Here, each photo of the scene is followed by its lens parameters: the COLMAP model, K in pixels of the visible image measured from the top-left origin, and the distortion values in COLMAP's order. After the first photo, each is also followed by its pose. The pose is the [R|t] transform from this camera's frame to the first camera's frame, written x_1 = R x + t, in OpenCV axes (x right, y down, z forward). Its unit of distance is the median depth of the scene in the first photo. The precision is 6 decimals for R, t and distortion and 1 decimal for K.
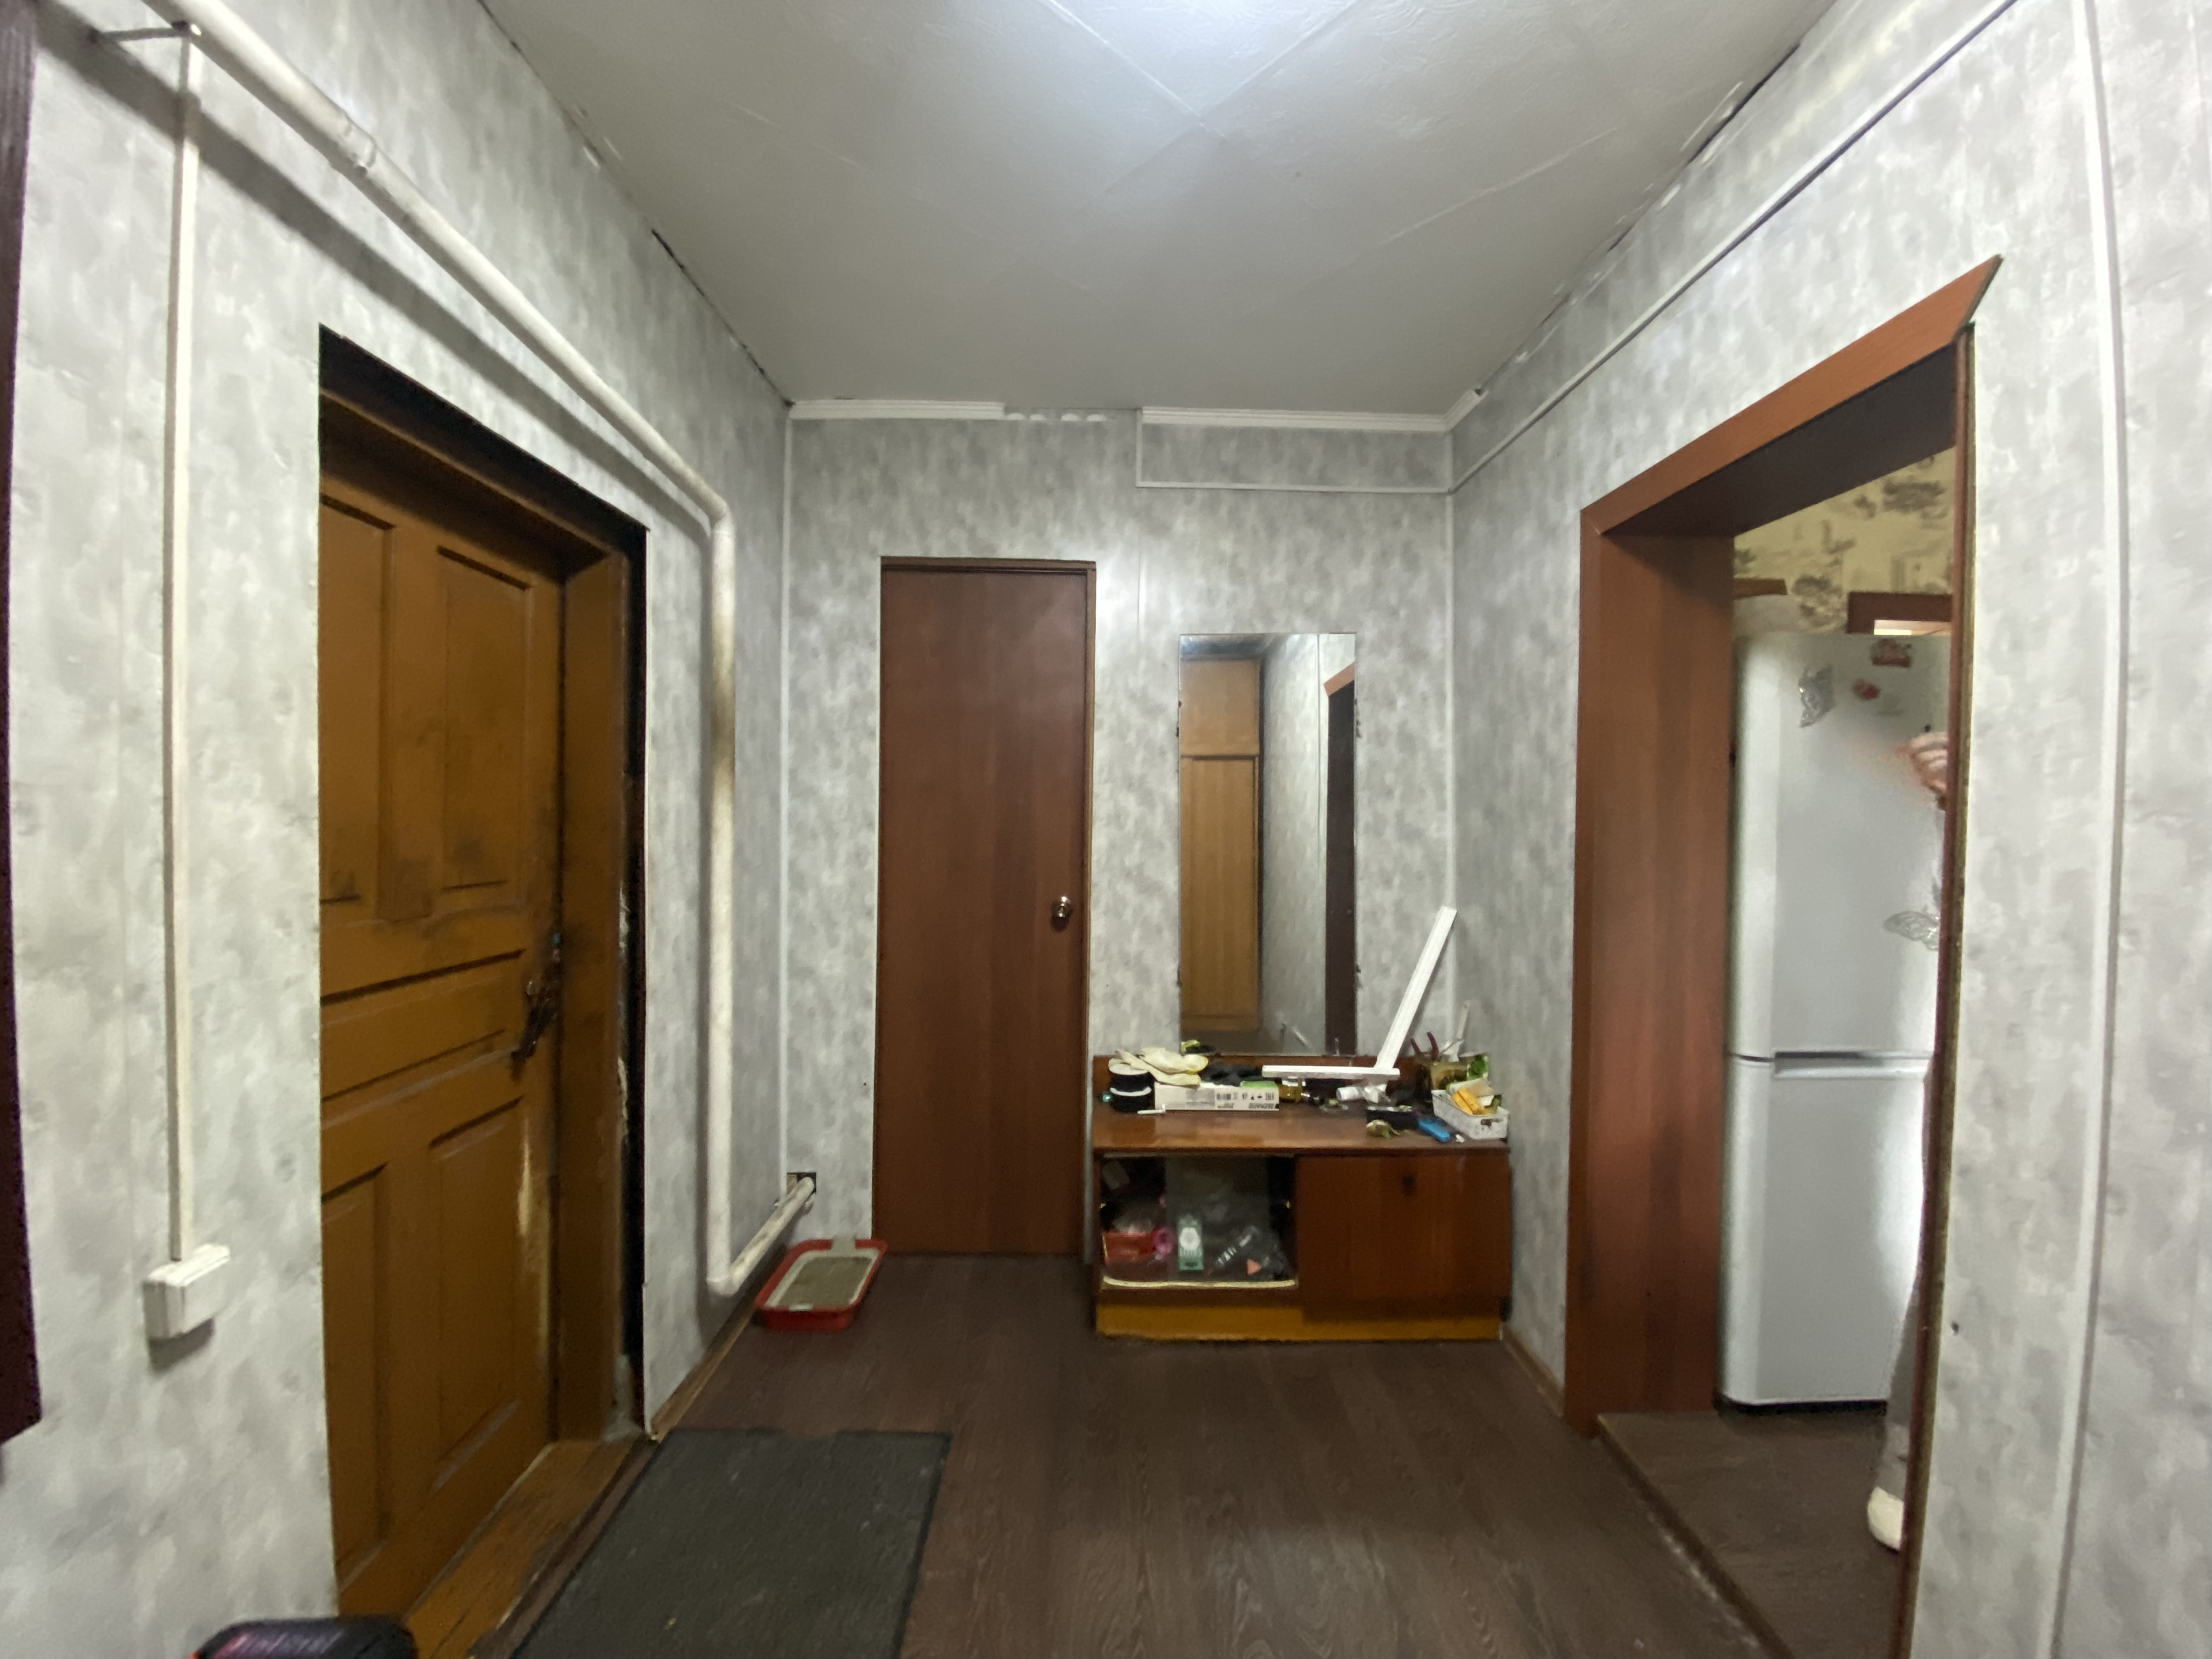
lens RADIAL K [[928.4, 0, 1091.3], [0, 928.4, 830.8], [0, 0, 1]] dist [0.044515, -0.030440]
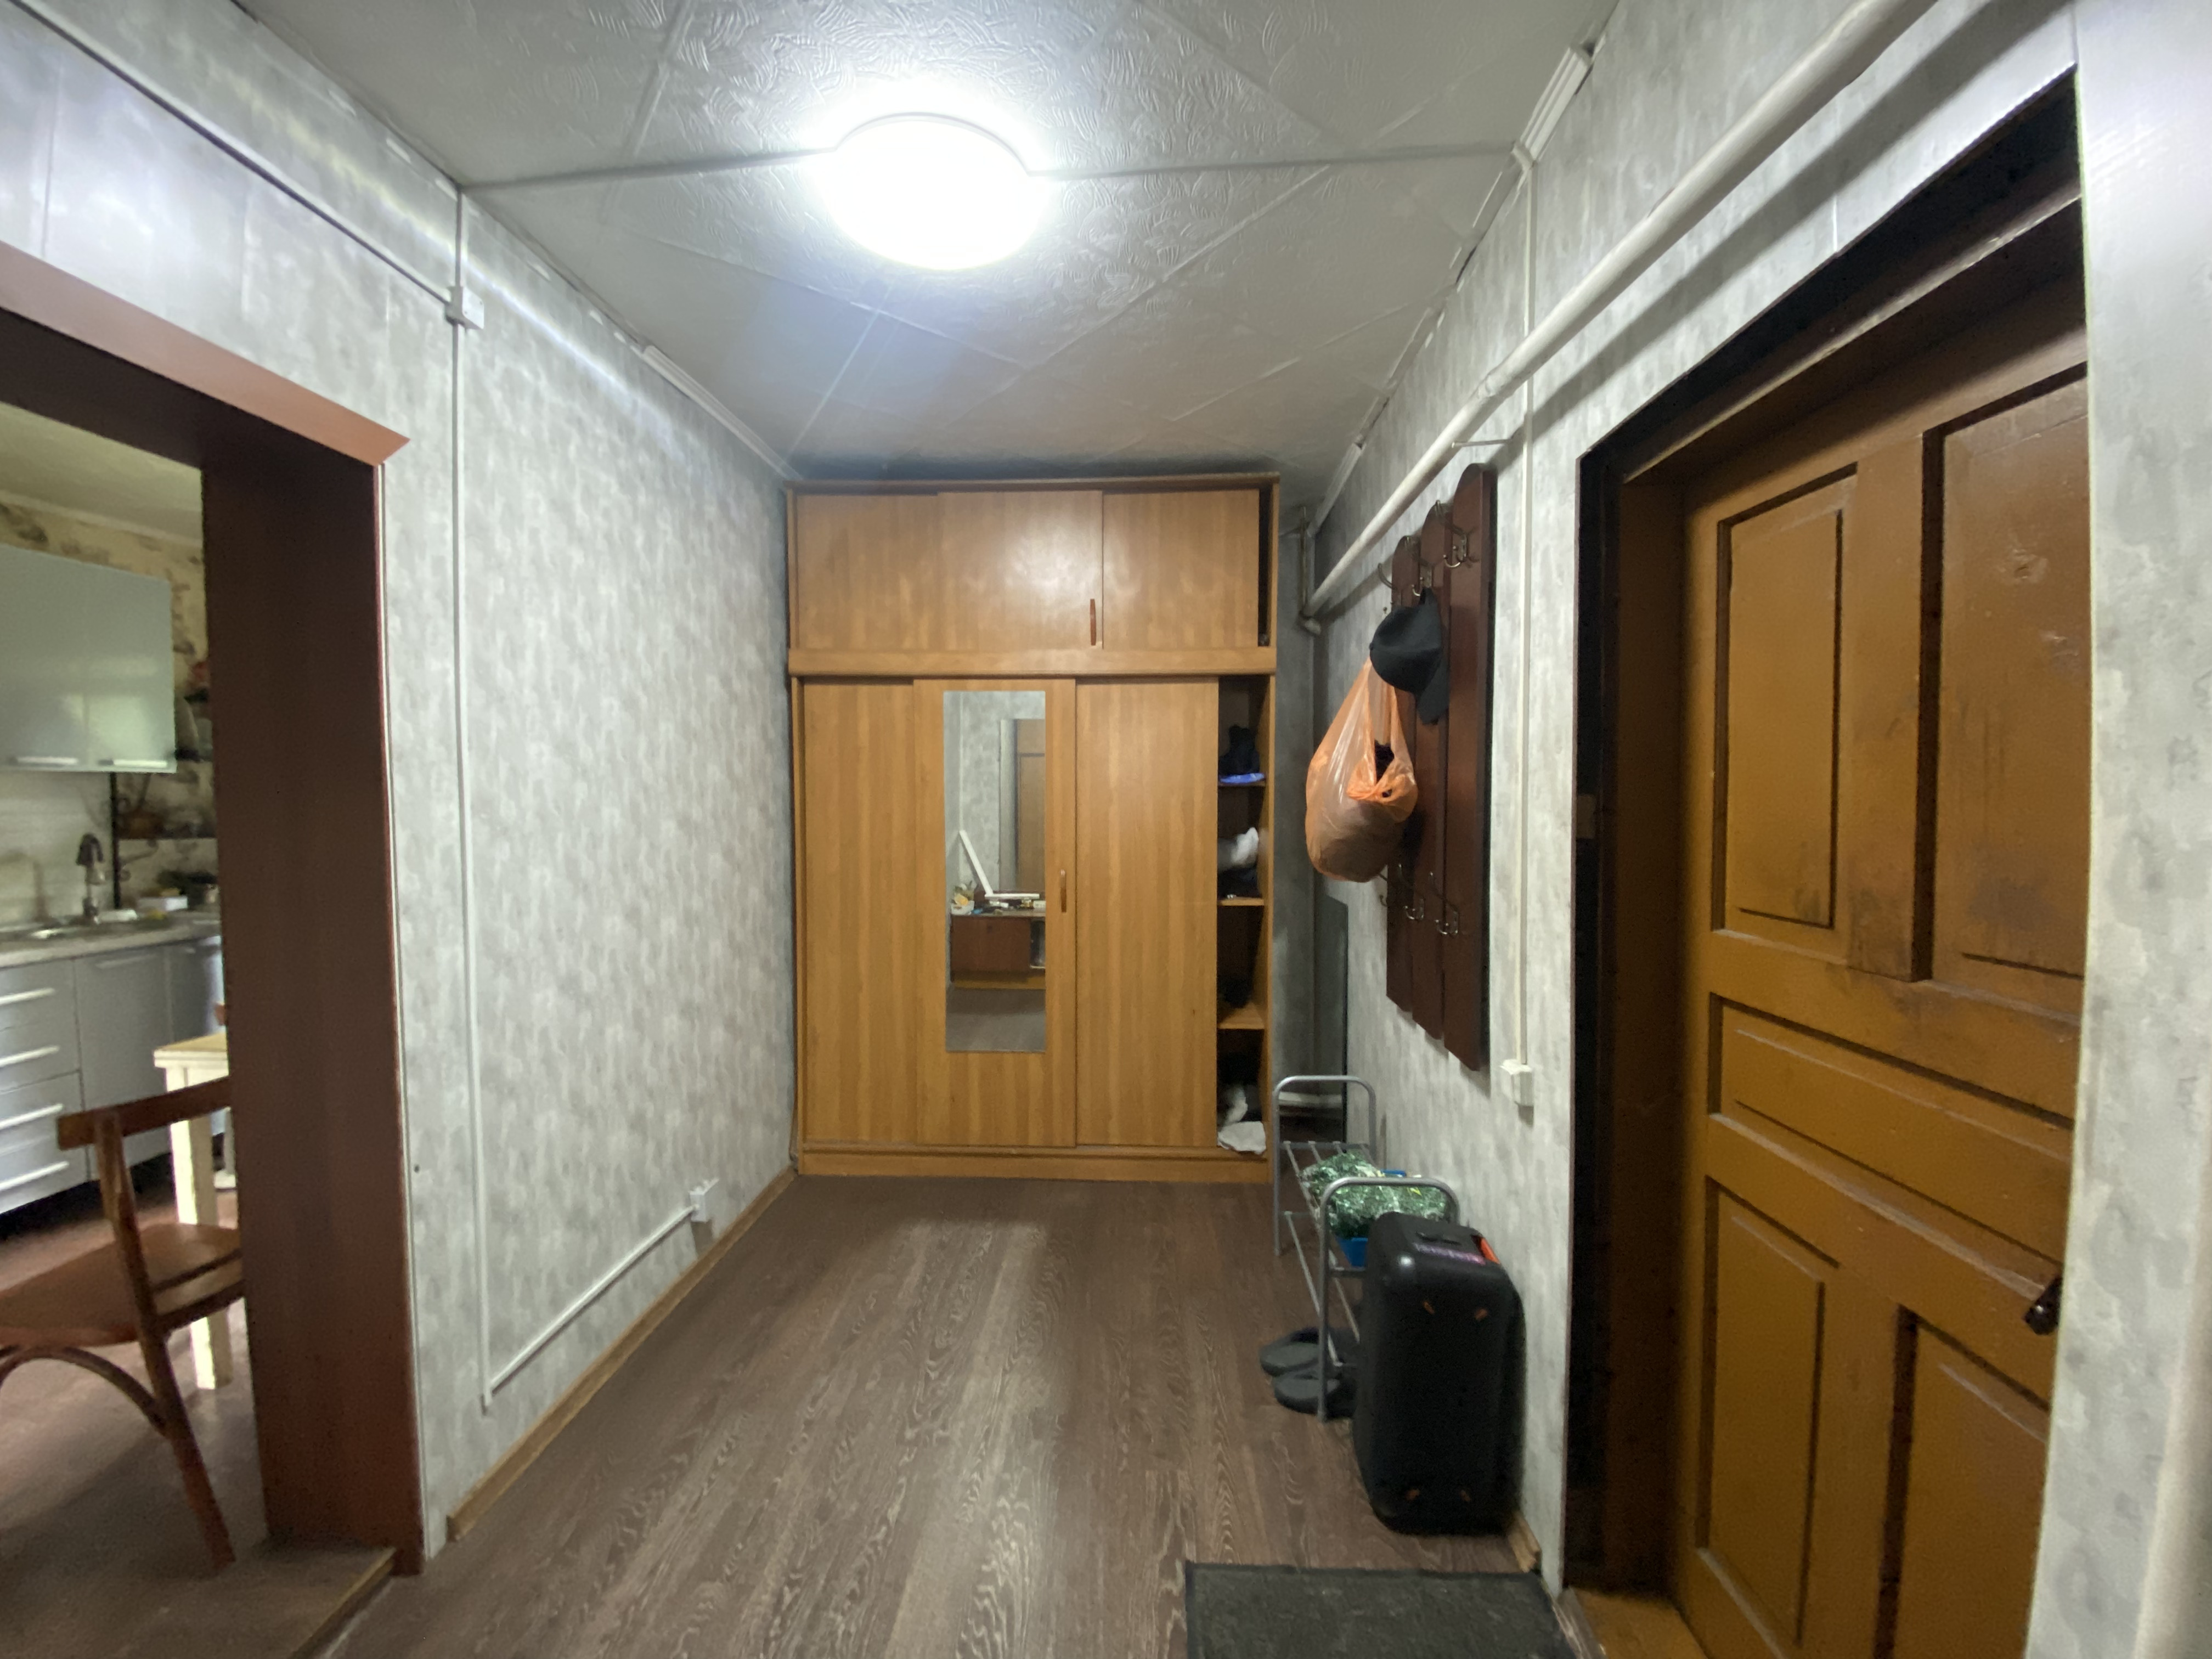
lens RADIAL K [[928.4, 0, 1091.3], [0, 928.4, 830.8], [0, 0, 1]] dist [0.044515, -0.030440]
pose [[-0.998083, -0.006418, 0.061564, -0.203410], [-0.002861, 0.998330, 0.057693, -0.078735], [-0.061831, 0.057406, -0.996434, 2.354388]]
